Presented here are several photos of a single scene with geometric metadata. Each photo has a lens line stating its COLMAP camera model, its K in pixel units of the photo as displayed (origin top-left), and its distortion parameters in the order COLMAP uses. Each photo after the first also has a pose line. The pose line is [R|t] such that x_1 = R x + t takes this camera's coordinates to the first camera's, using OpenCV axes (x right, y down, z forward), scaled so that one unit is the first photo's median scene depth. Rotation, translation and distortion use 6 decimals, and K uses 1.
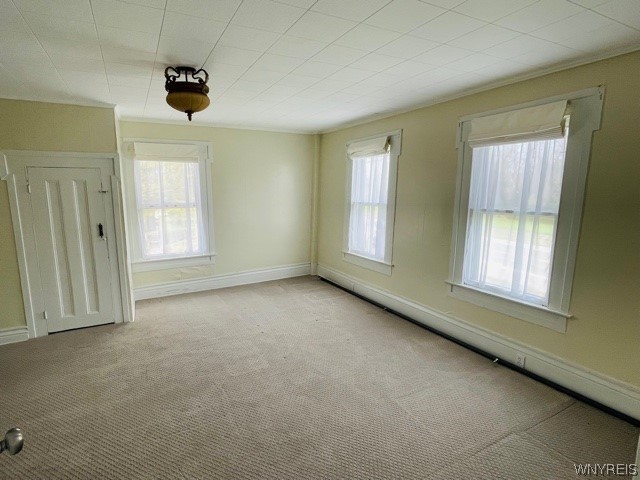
lens RADIAL K [[341.7, 0, 311.5], [0, 341.7, 239.0], [0, 0, 1]] dist [-0.001395, -0.000400]
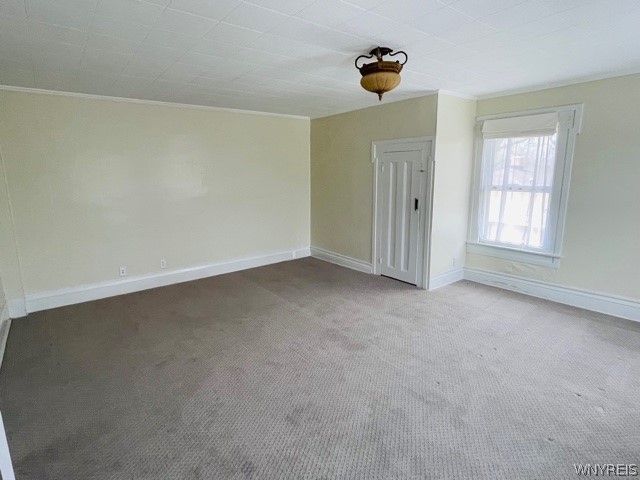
lens RADIAL K [[341.7, 0, 311.5], [0, 341.7, 239.0], [0, 0, 1]] dist [-0.001395, -0.000400]
pose [[0.165671, 0.196516, -0.966403, 0.477337], [-0.145581, 0.974082, 0.173121, -0.059853], [0.975376, 0.112009, 0.189986, 0.440125]]
